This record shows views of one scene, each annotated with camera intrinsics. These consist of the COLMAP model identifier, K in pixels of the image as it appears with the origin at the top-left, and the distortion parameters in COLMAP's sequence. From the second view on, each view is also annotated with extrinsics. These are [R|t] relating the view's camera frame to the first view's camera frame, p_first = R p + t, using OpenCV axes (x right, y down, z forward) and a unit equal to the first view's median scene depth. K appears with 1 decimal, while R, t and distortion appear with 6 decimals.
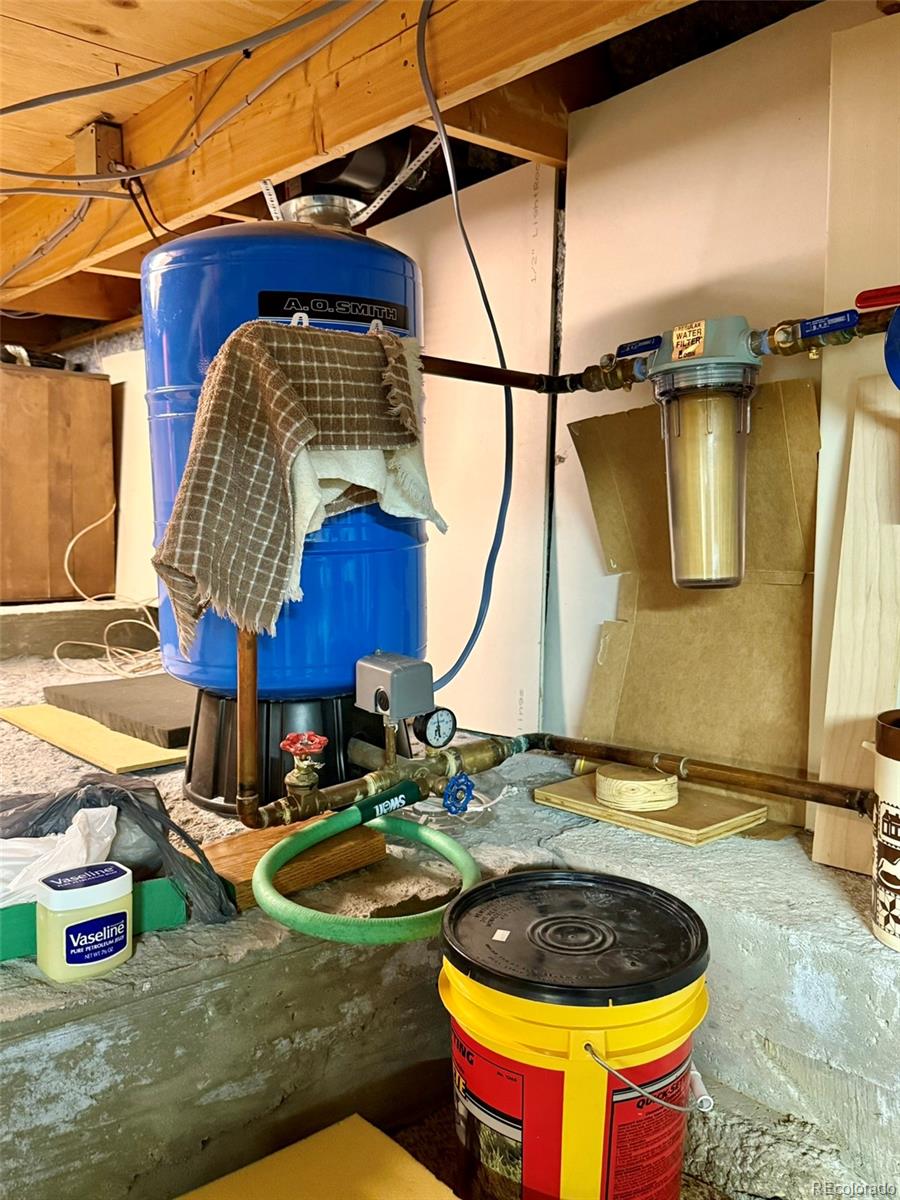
lens RADIAL K [[1032.9, 0, 450.0], [0, 1032.9, 600.0], [0, 0, 1]] dist [-0.000418, -0.000129]
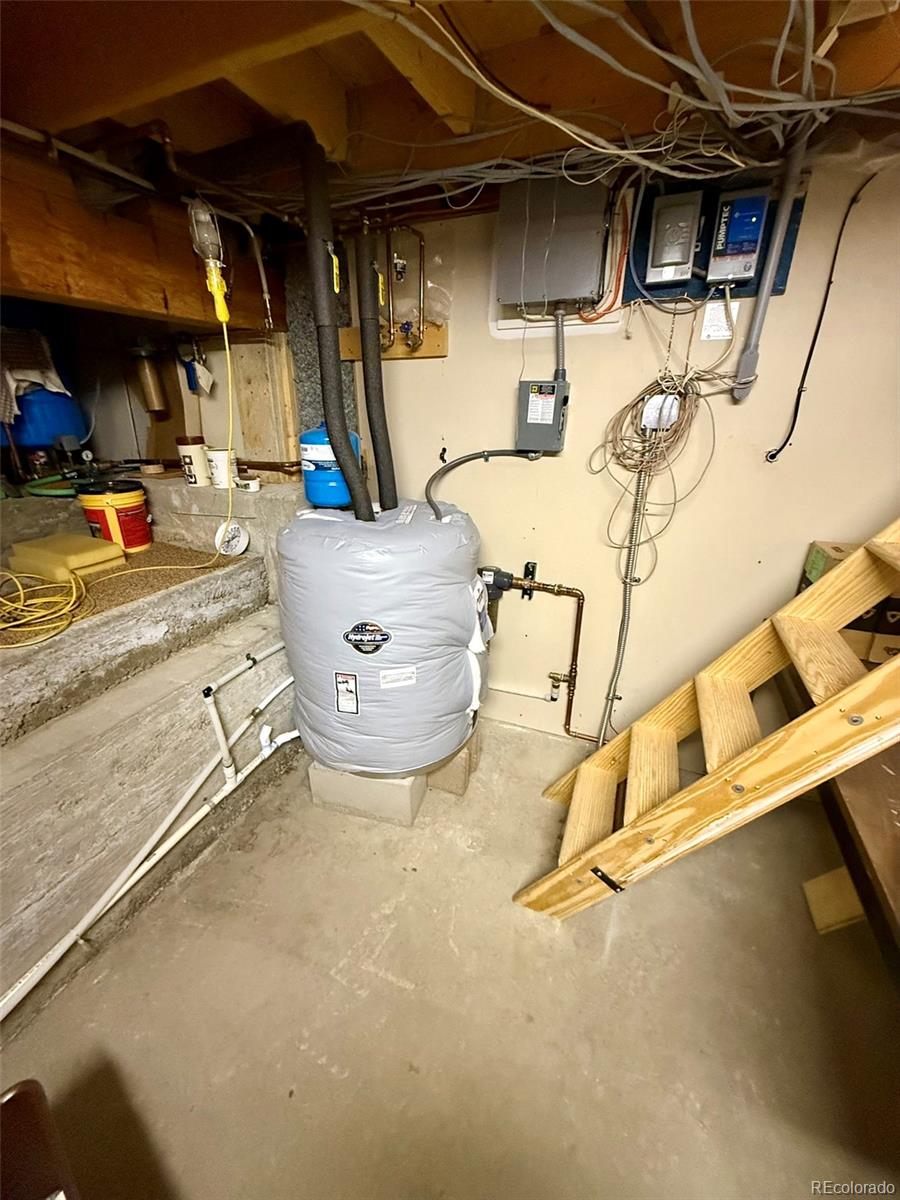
lens RADIAL K [[476.6, 0, 450.0], [0, 476.6, 600.0], [0, 0, 1]] dist [-0.000381, -0.000296]
pose [[0.894874, -0.163886, 0.415141, 0.403234], [0.035331, 0.953237, 0.300152, 0.170657], [-0.444918, -0.253931, 0.858817, -1.289628]]
